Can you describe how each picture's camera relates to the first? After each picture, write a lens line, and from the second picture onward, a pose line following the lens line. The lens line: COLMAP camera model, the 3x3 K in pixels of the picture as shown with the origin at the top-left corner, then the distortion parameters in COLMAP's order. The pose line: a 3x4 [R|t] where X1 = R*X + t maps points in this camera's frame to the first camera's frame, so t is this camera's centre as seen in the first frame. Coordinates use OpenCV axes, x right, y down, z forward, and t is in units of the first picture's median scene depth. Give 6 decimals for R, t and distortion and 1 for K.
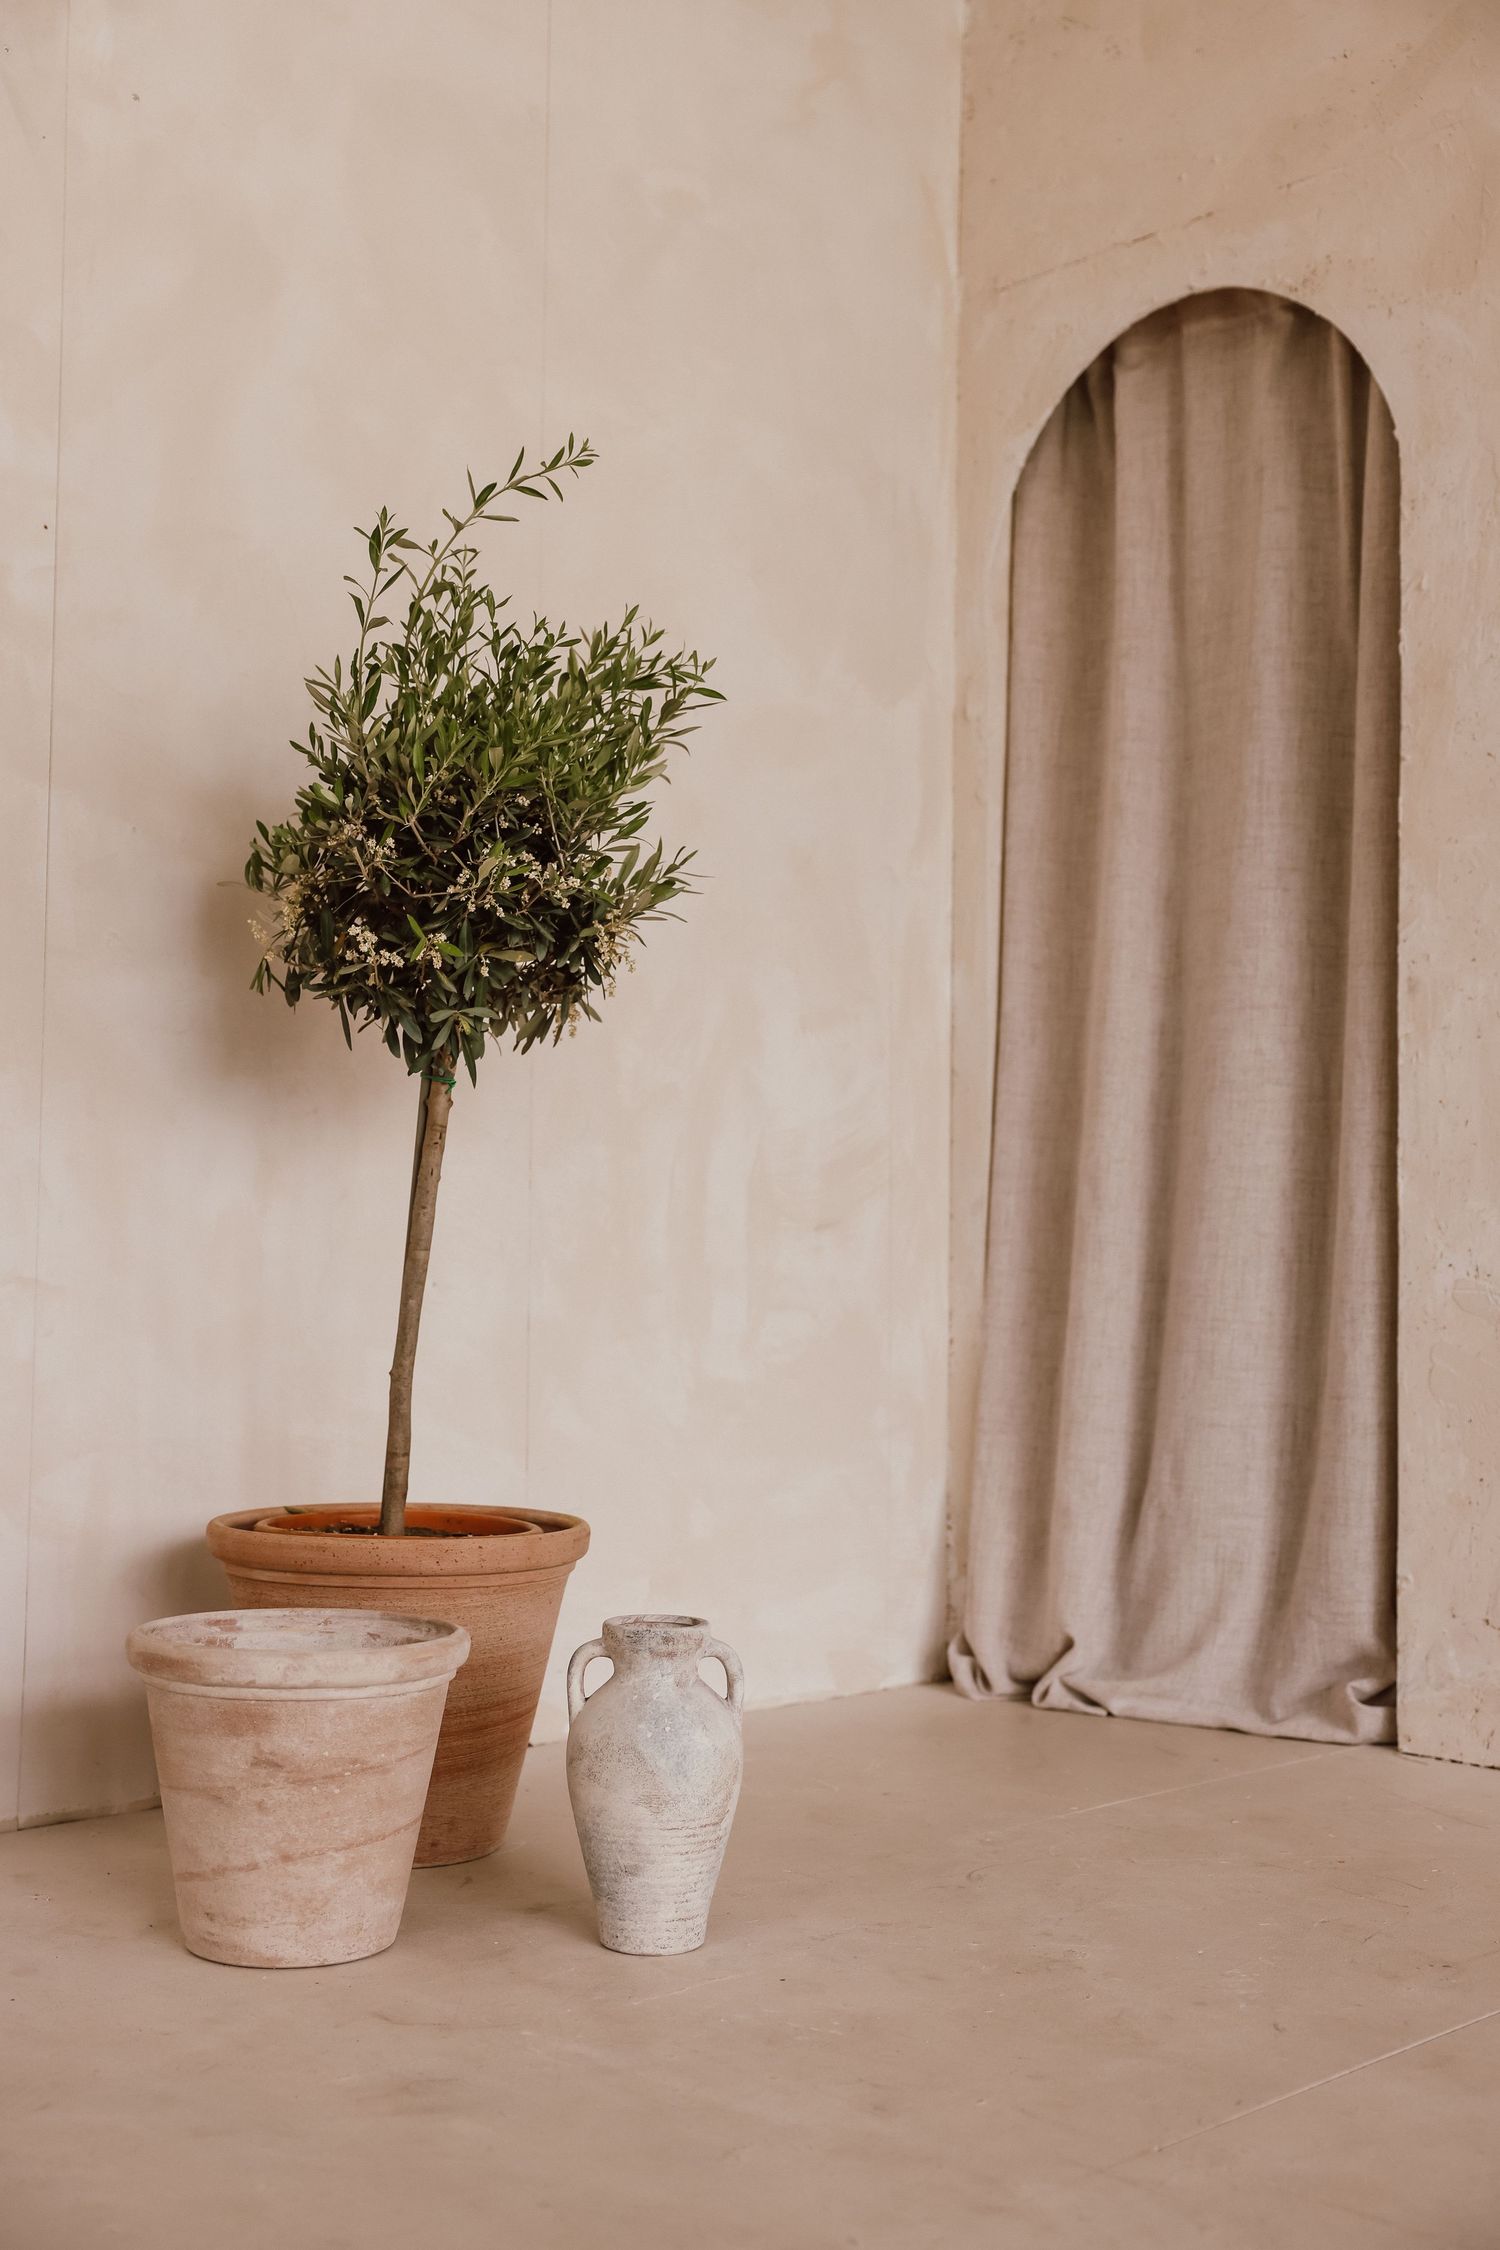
lens RADIAL K [[2395.6, 0, 750.0], [0, 2395.6, 1125.0], [0, 0, 1]] dist [0.015649, 0.021660]
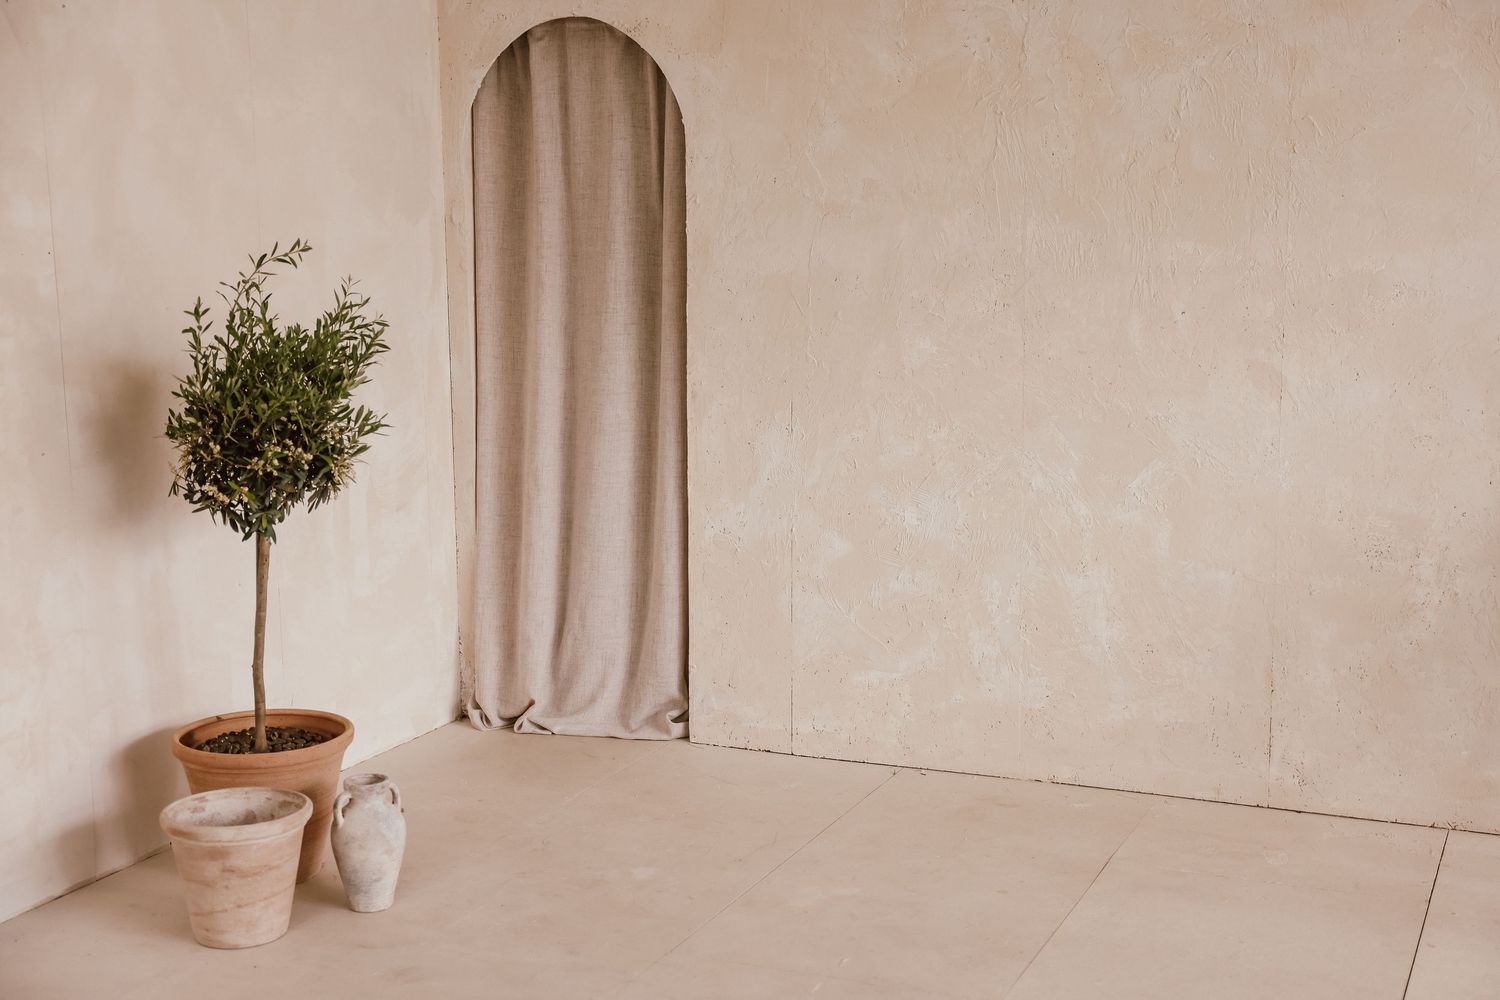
lens RADIAL K [[1729.7, 0, 793.0], [0, 1729.7, 475.9], [0, 0, 1]] dist [0.027726, 0.061789]
pose [[0.921786, -0.077599, 0.379854, -0.208661], [-0.009415, 0.974996, 0.222025, -0.303987], [-0.387585, -0.208235, 0.898007, -0.378932]]
